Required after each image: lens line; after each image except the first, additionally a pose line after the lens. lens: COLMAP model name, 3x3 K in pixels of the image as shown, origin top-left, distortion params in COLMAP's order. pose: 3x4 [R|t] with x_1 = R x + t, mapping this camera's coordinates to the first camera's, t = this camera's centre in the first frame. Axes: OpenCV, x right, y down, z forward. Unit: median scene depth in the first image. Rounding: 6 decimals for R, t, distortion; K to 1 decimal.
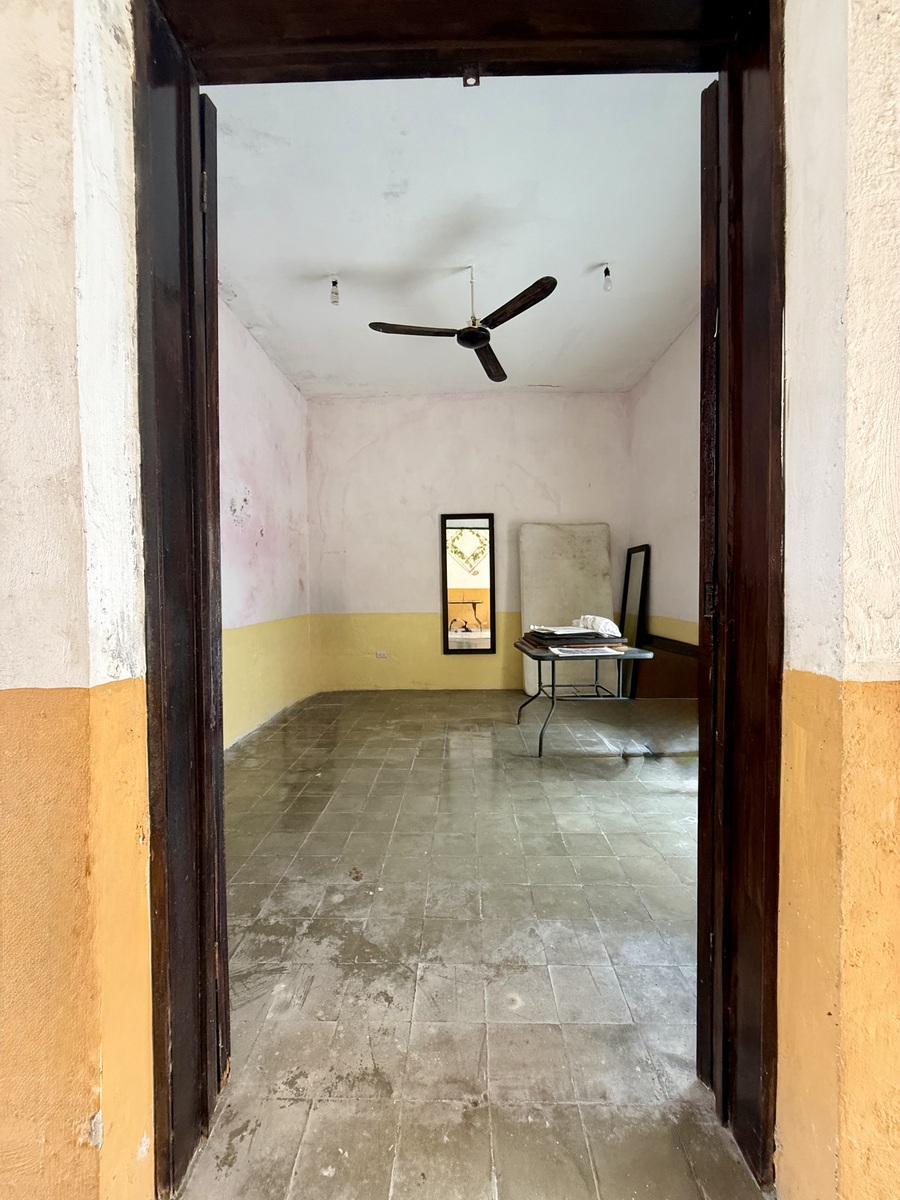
lens RADIAL K [[480.1, 0, 452.9], [0, 480.1, 597.1], [0, 0, 1]] dist [0.001323, 0.001638]
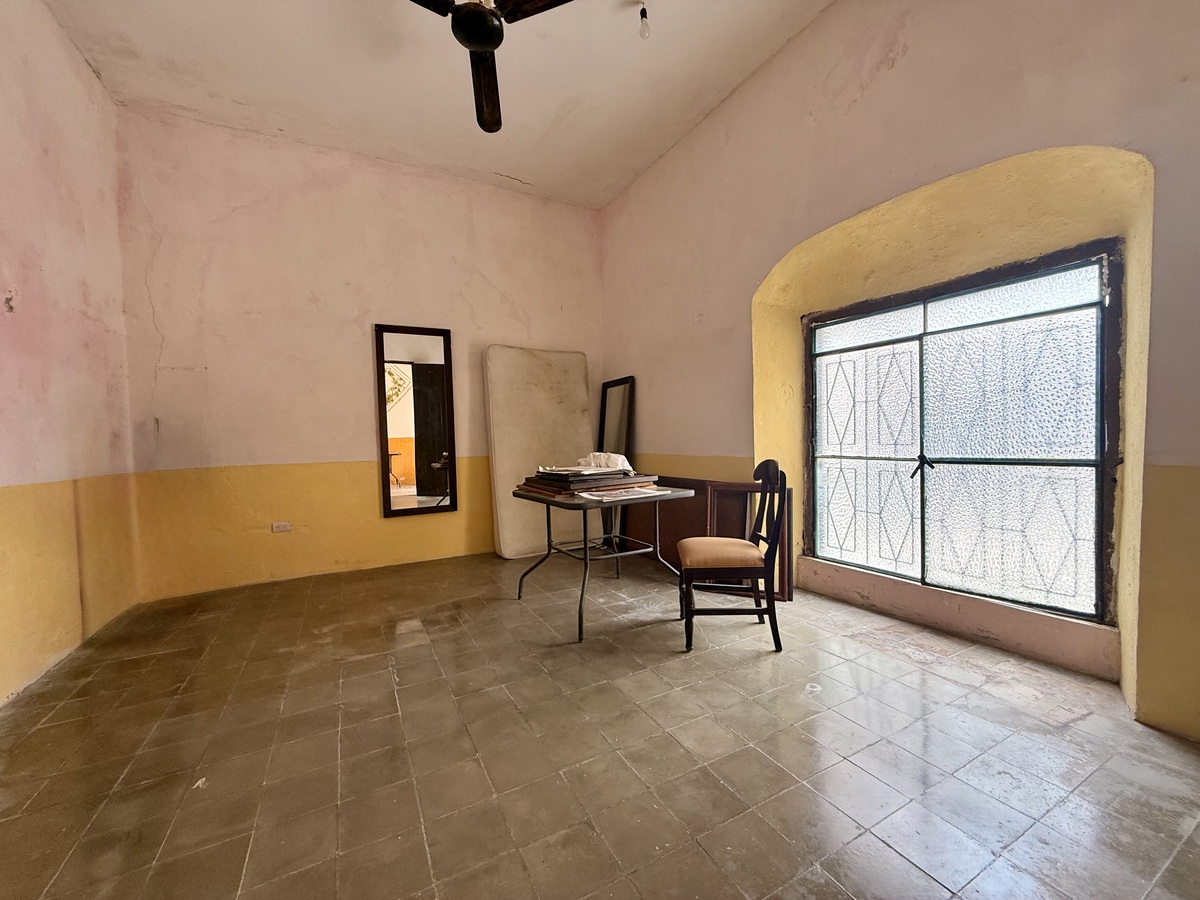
lens RADIAL K [[480.1, 0, 600.0], [0, 480.1, 448.9], [0, 0, 1]] dist [0.001323, 0.001638]
pose [[0.872402, -0.023318, 0.488233, -0.099717], [0.026929, 0.999637, -0.000377, 0.027754], [-0.488047, 0.013477, 0.872714, 0.237616]]
